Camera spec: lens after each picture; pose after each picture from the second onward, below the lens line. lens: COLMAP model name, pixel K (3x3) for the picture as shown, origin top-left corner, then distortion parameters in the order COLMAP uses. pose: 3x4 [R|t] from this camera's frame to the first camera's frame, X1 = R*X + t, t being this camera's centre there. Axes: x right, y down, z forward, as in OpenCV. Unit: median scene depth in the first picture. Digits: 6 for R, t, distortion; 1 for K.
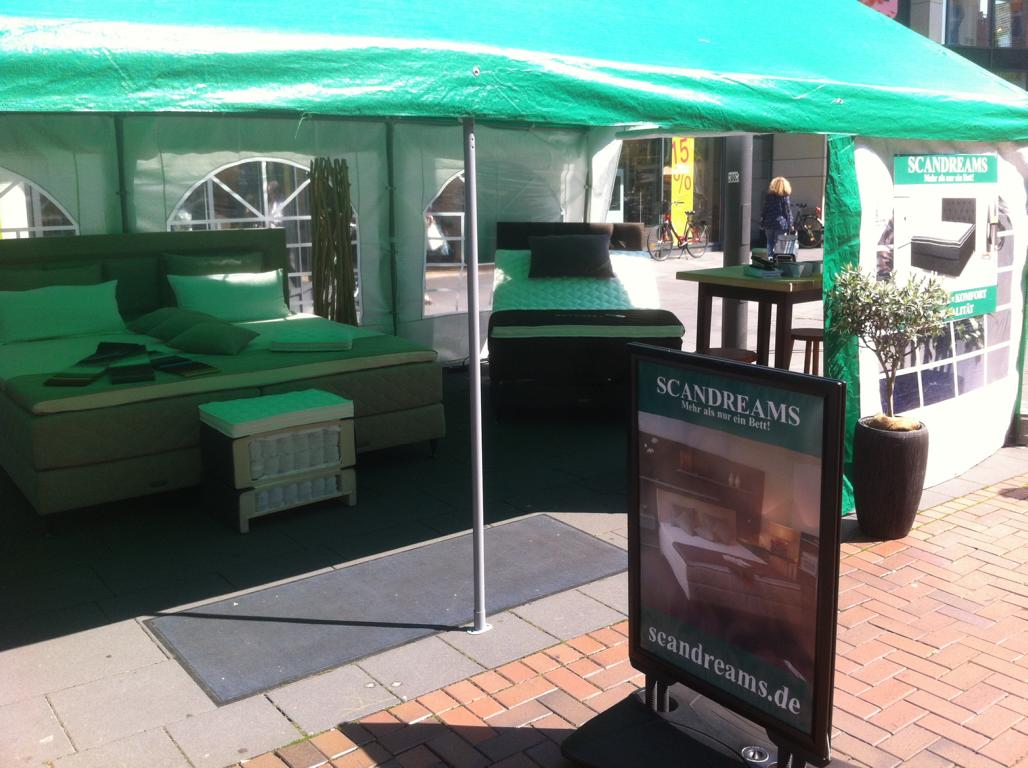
lens RADIAL K [[978.8, 0, 520.0], [0, 978.8, 382.1], [0, 0, 1]] dist [0.090906, -0.309988]
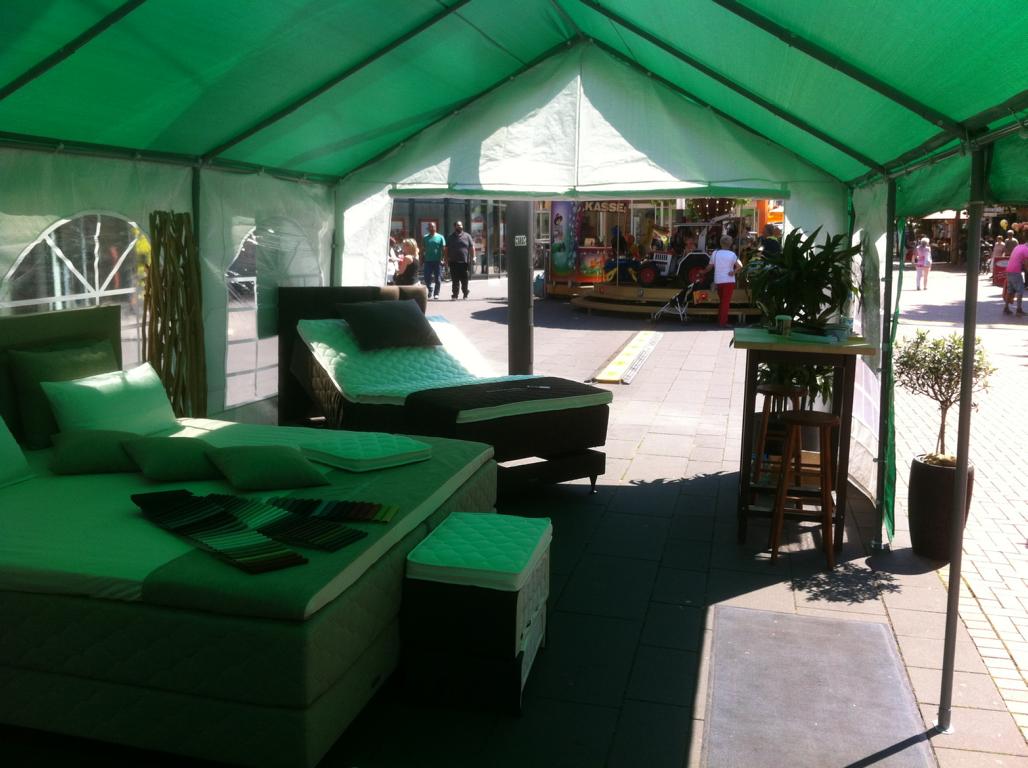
lens RADIAL K [[978.8, 0, 520.0], [0, 978.8, 382.1], [0, 0, 1]] dist [0.090906, -0.309988]
pose [[0.776072, -0.080450, 0.625492, -0.686178], [0.108398, 0.994085, -0.006636, -0.090627], [-0.621259, 0.072952, 0.780202, 0.359731]]
